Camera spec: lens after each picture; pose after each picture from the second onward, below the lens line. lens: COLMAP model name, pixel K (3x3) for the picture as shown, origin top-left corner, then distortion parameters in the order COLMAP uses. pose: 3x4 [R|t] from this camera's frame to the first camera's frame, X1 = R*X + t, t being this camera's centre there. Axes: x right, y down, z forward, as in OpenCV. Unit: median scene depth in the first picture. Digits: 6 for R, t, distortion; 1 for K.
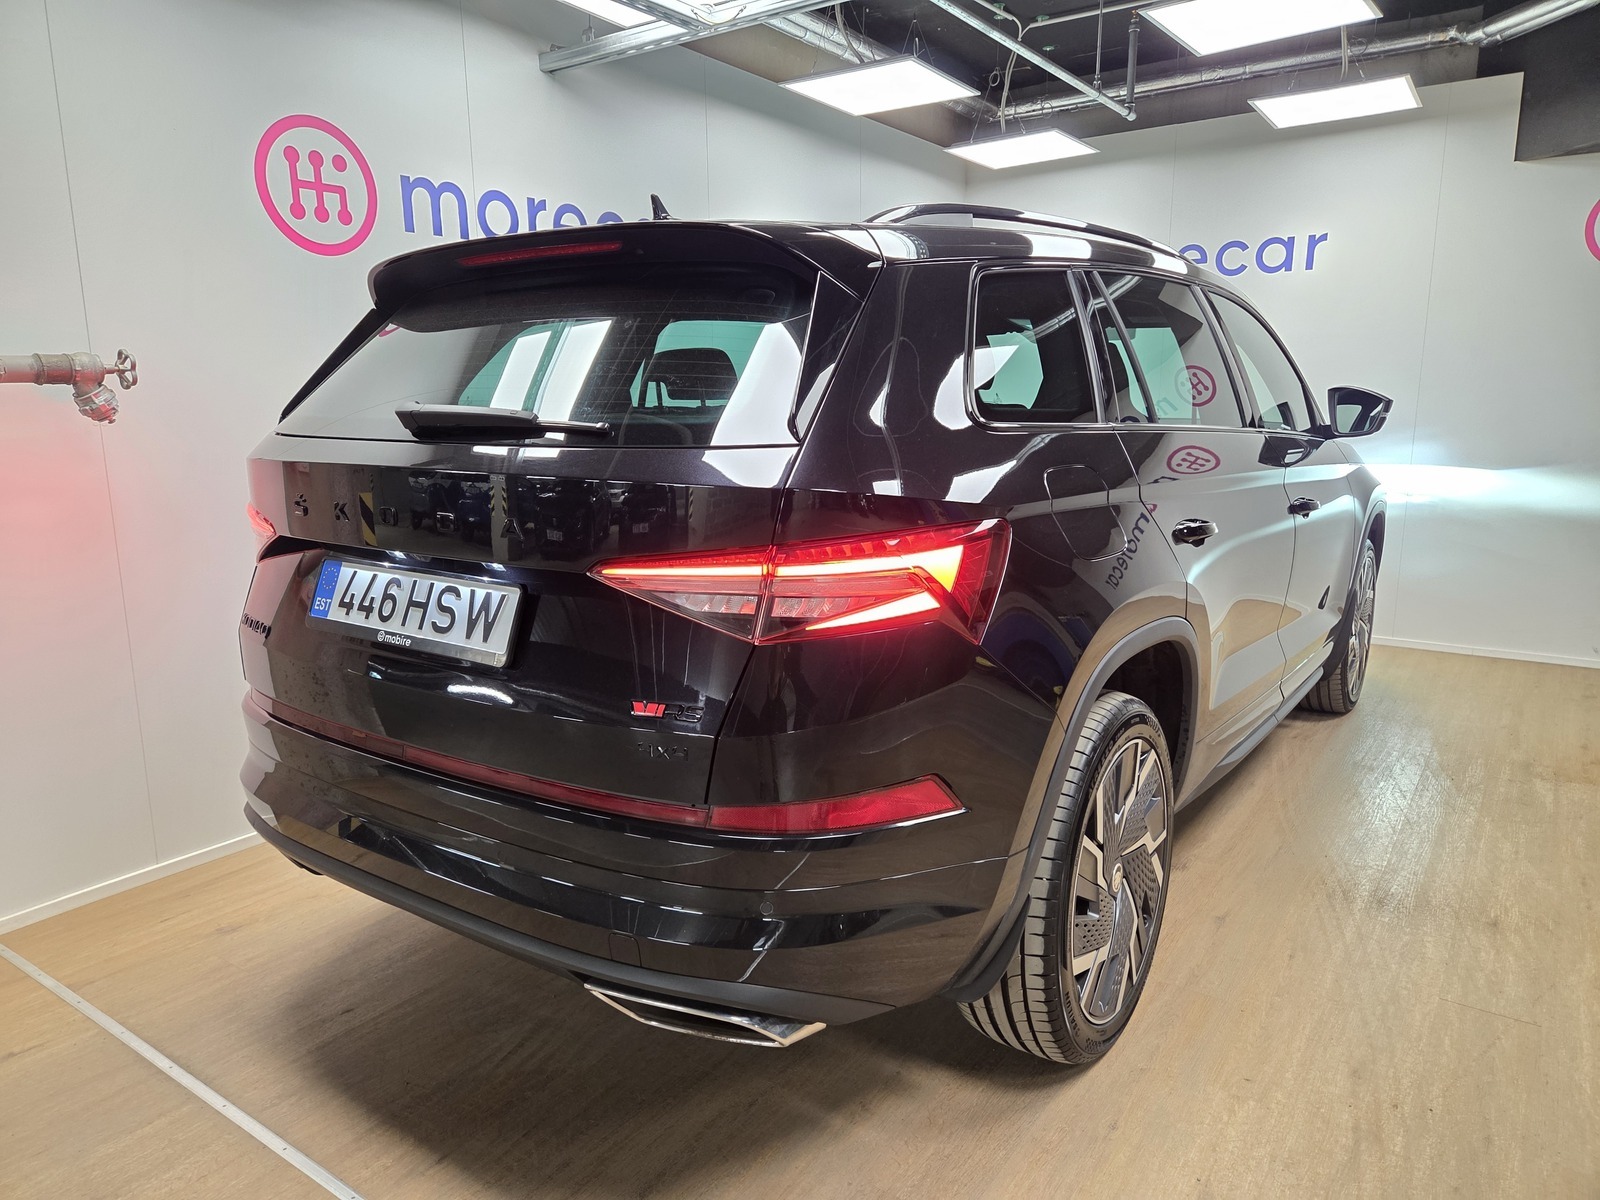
lens RADIAL K [[1060.5, 0, 787.7], [0, 1060.5, 610.3], [0, 0, 1]] dist [0.023208, -0.025881]
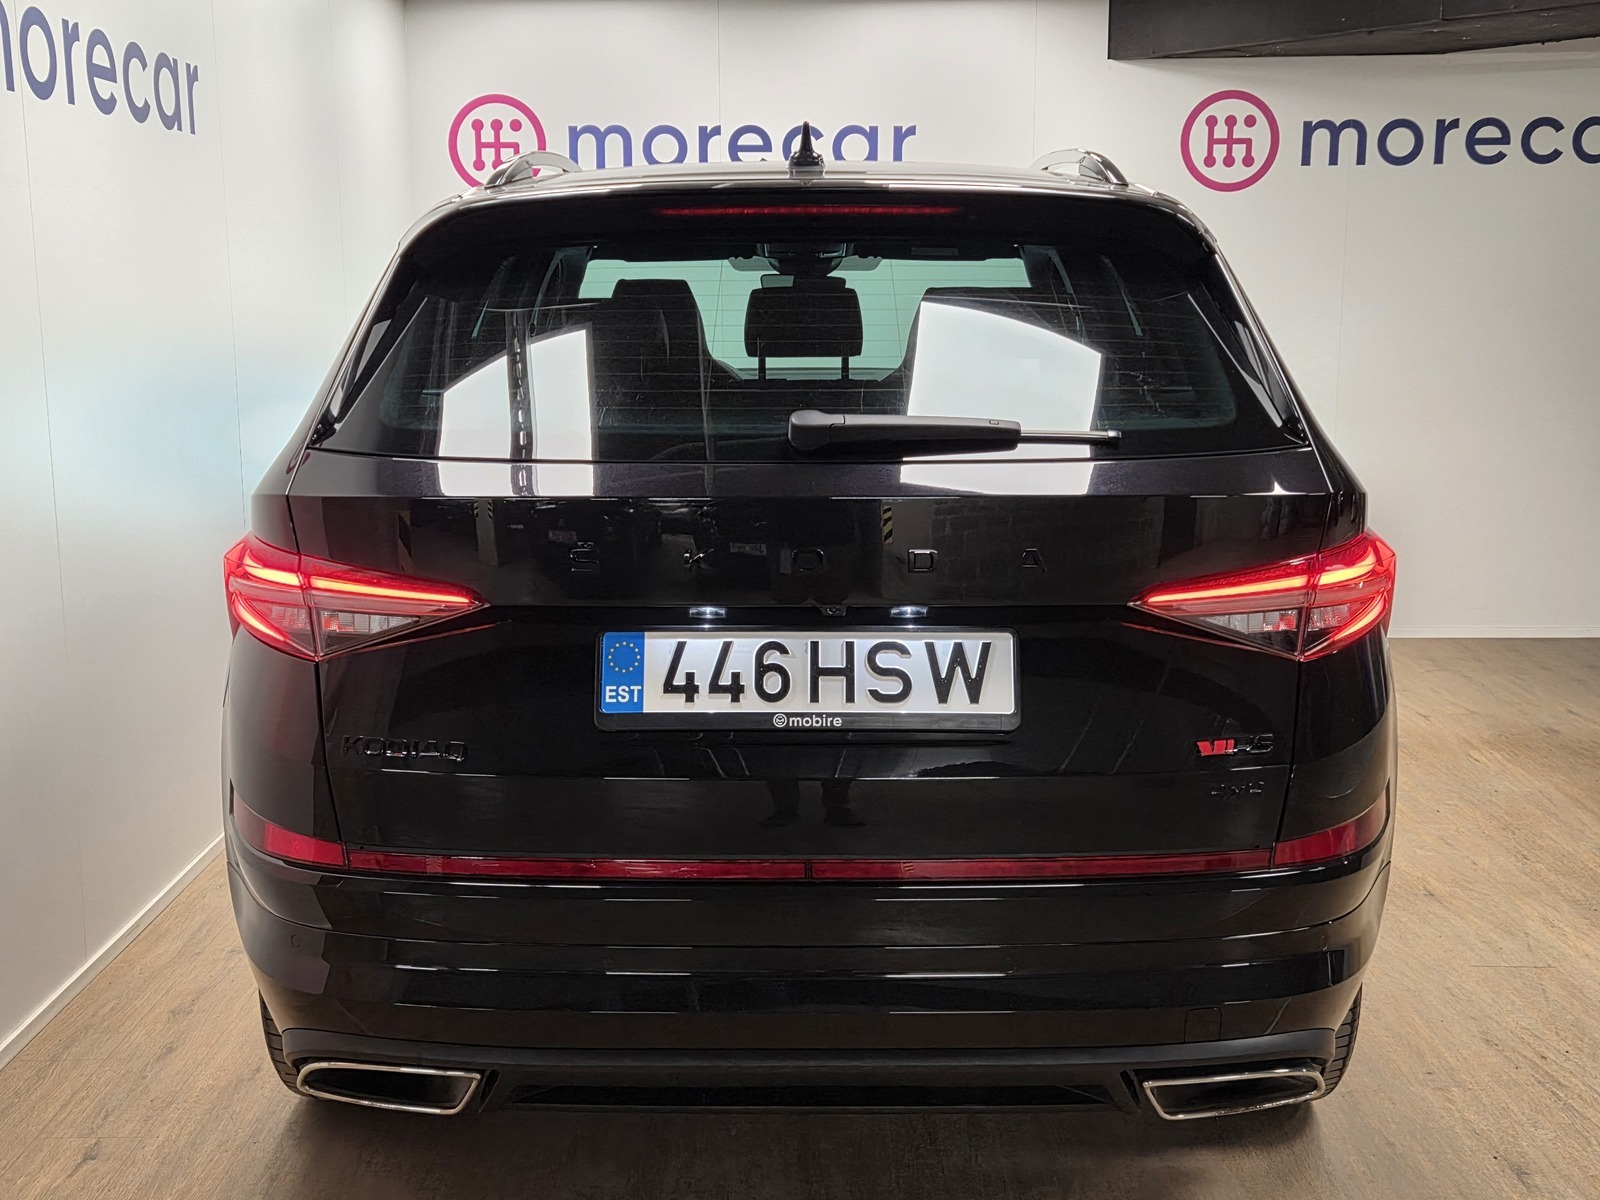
lens RADIAL K [[1808.7, 0, 809.9], [0, 1808.7, 596.9], [0, 0, 1]] dist [-0.003215, 0.000000]
pose [[0.813960, -0.088913, 0.574076, -0.745213], [0.108640, 0.994081, -0.000073, -0.040923], [-0.570671, 0.062427, 0.818802, -0.040950]]
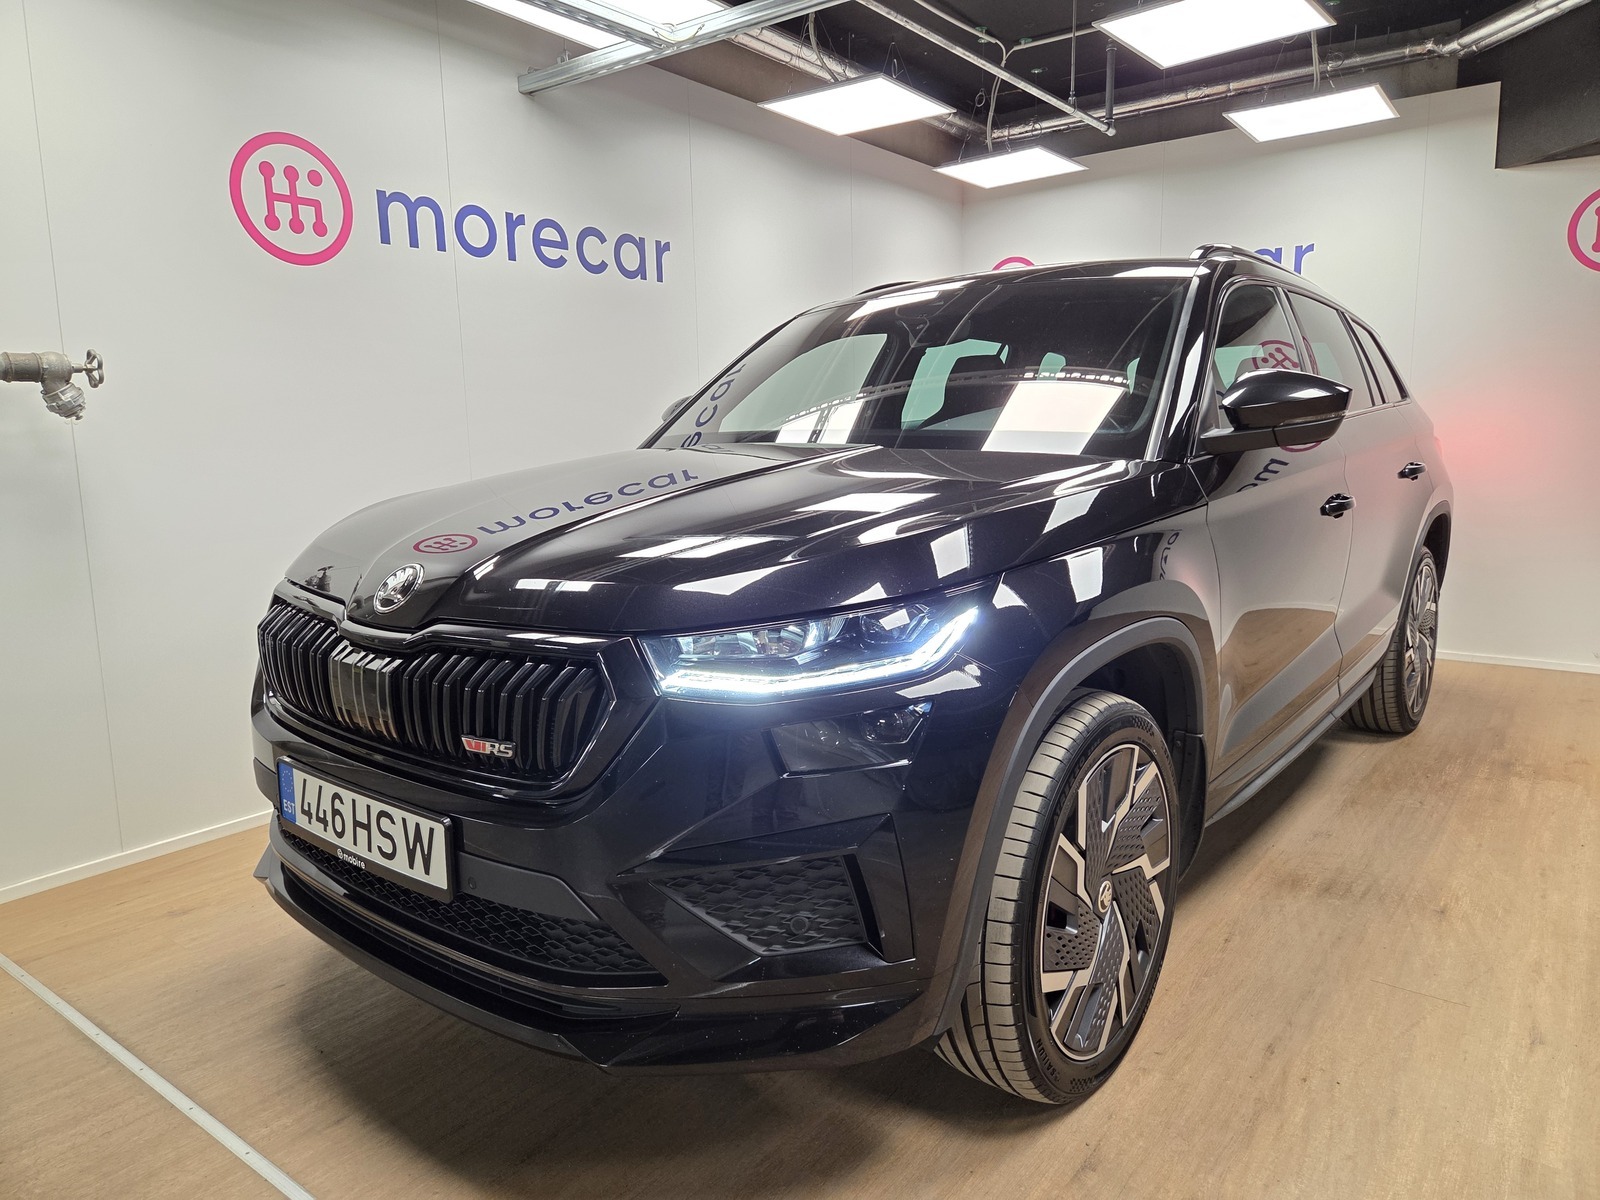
lens RADIAL K [[1060.5, 0, 800.2], [0, 1060.5, 598.0], [0, 0, 1]] dist [0.023208, -0.025881]
pose [[0.999580, -0.004287, -0.028657, 0.102778], [0.003085, 0.999118, -0.041876, 0.045588], [0.028811, 0.041770, 0.998712, -0.014308]]
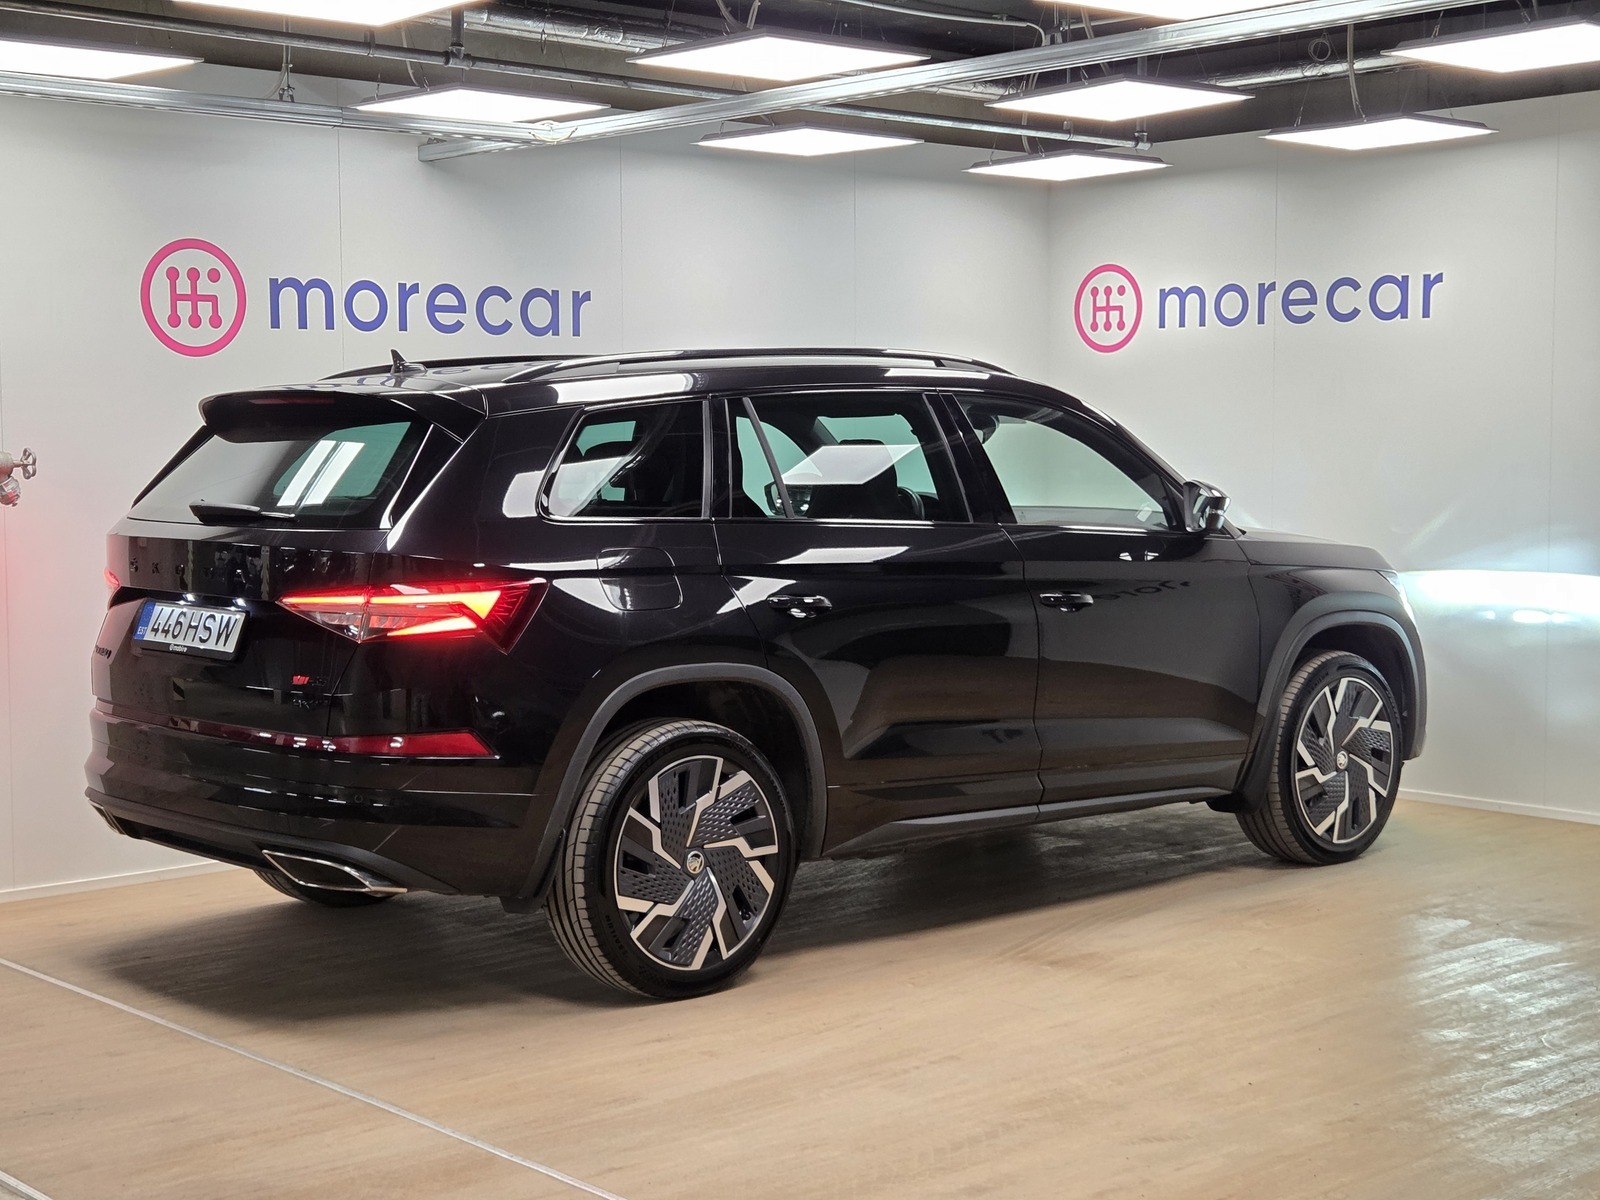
lens RADIAL K [[2287.5, 0, 799.4], [0, 2287.5, 607.6], [0, 0, 1]] dist [-0.068489, 0.000000]
pose [[0.981005, 0.019371, -0.193015, 0.794607], [-0.042979, 0.991978, -0.118883, 0.221300], [0.189163, 0.124921, 0.973967, -1.421706]]
